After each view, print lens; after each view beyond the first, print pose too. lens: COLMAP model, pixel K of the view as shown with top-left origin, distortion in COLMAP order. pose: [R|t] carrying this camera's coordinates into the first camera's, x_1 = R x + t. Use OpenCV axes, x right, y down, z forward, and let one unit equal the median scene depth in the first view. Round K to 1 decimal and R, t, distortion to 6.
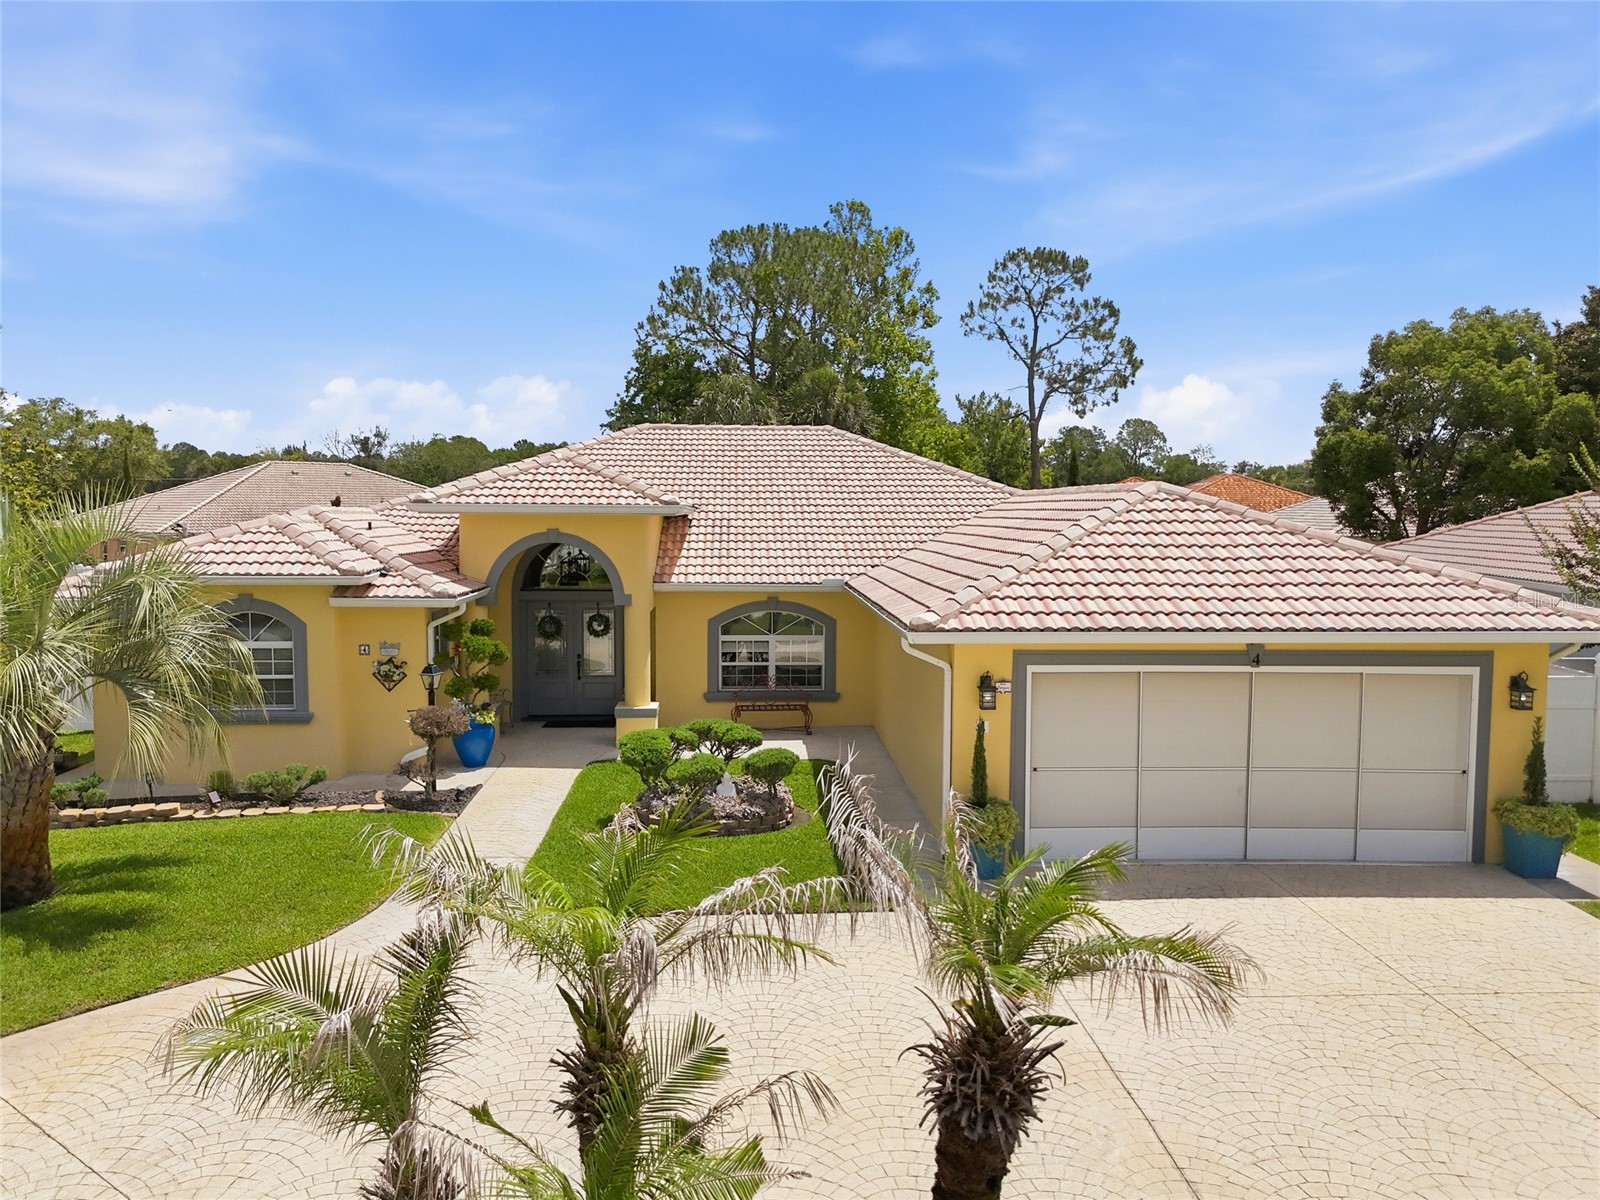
lens RADIAL K [[1166.8, 0, 800.0], [0, 1166.8, 600.0], [0, 0, 1]] dist [0.068040, -0.075022]
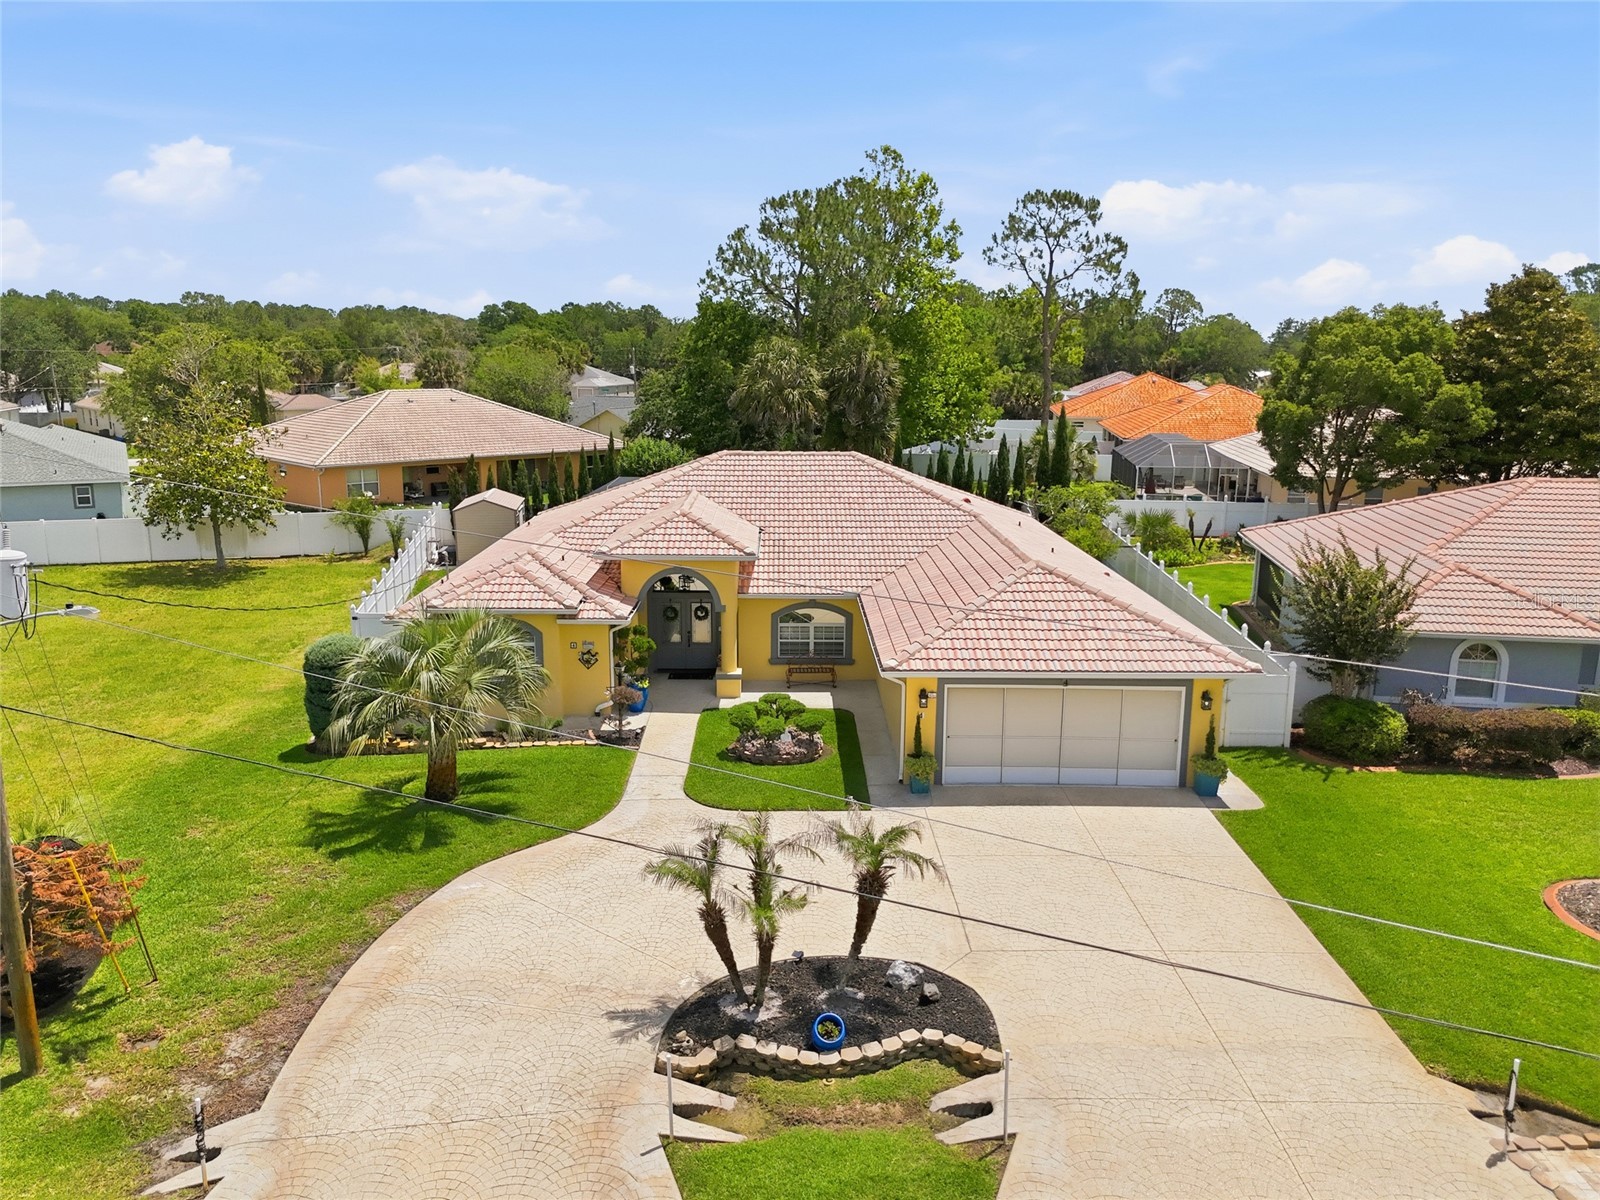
lens RADIAL K [[1166.8, 0, 800.0], [0, 1166.8, 600.0], [0, 0, 1]] dist [0.068040, -0.075022]
pose [[0.999343, 0.010100, -0.034818, 0.015089], [-0.005353, 0.990990, 0.133826, -0.220517], [0.035856, -0.133552, 0.990393, -0.578890]]
